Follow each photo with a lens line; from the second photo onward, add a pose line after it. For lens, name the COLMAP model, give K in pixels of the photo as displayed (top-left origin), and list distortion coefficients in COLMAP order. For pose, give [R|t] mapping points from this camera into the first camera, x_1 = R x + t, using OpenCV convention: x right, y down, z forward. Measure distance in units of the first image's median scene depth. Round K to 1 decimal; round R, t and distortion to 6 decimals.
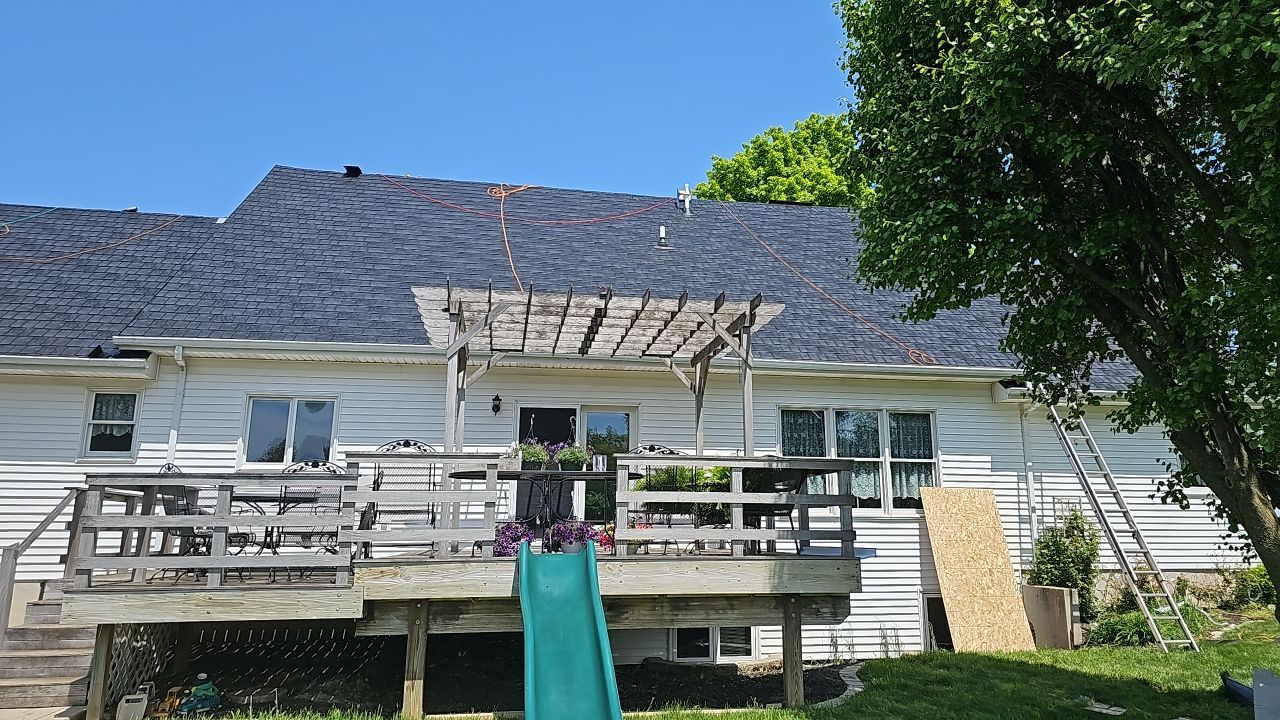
lens RADIAL K [[875.8, 0, 661.2], [0, 875.8, 342.1], [0, 0, 1]] dist [0.067803, -0.065897]
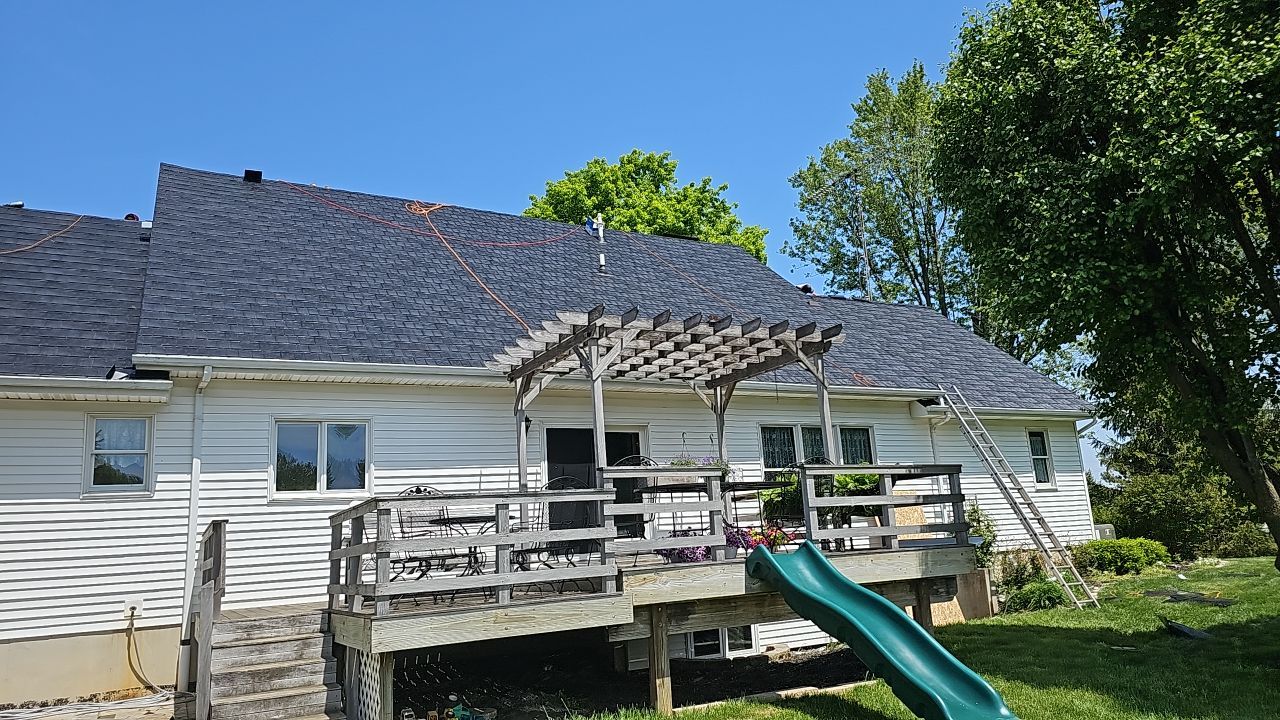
lens RADIAL K [[881.4, 0, 640.9], [0, 881.4, 362.2], [0, 0, 1]] dist [0.067291, -0.070590]
pose [[0.944112, 0.008916, 0.329504, -0.425373], [-0.008051, 0.999960, -0.003989, 0.000499], [-0.329526, 0.001113, 0.944146, -0.008927]]
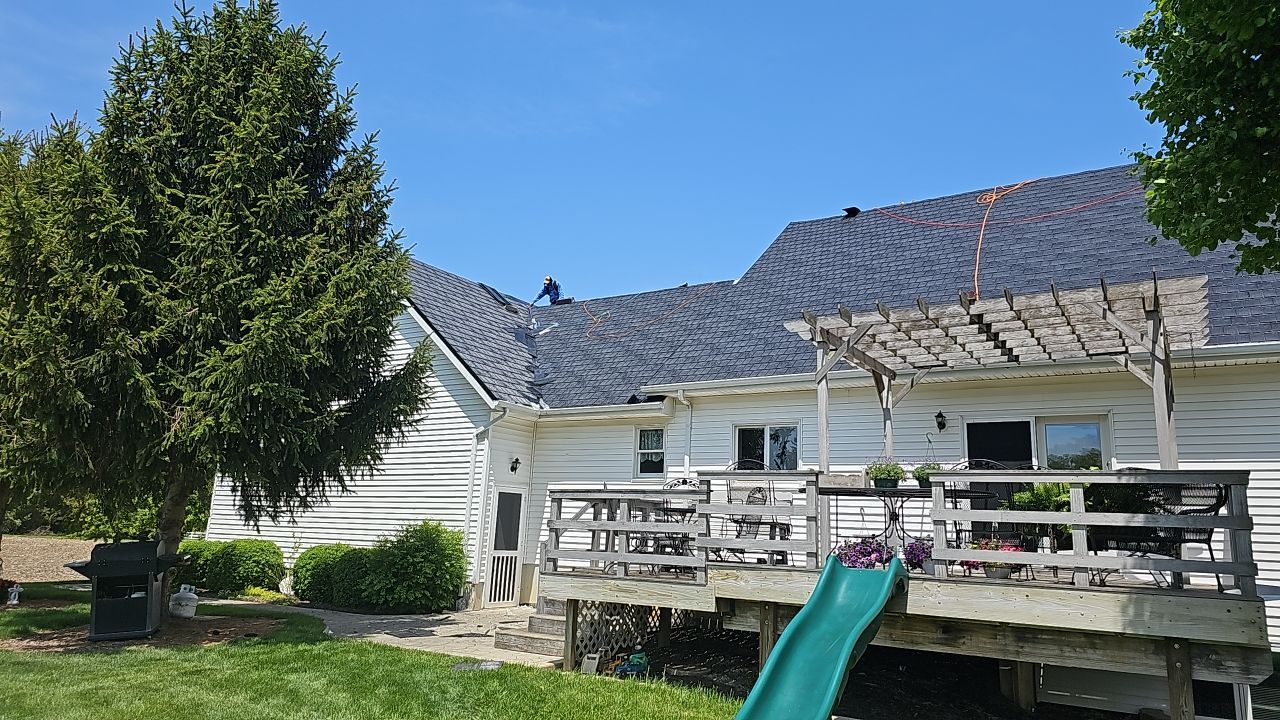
lens RADIAL K [[861.1, 0, 641.9], [0, 861.1, 355.9], [0, 0, 1]] dist [0.118216, -0.120798]
pose [[0.726847, -0.112126, -0.677585, 0.259107], [0.107004, 0.993024, -0.049542, 0.011528], [0.678413, -0.036495, 0.733774, 0.057719]]
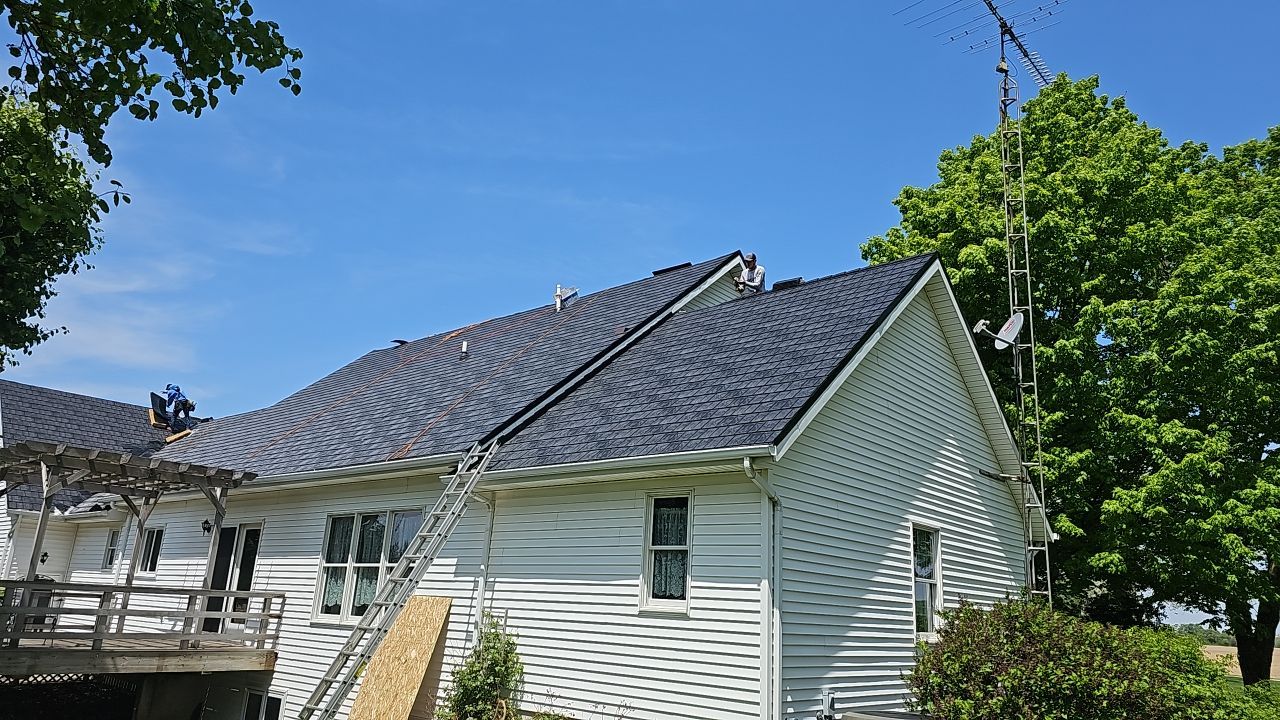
lens RADIAL K [[875.8, 0, 661.2], [0, 875.8, 342.1], [0, 0, 1]] dist [0.067803, -0.065897]
pose [[0.622115, -0.196596, -0.757841, 1.380288], [0.122476, 0.980480, -0.153812, 0.092443], [0.773287, 0.002872, 0.634050, 0.710424]]
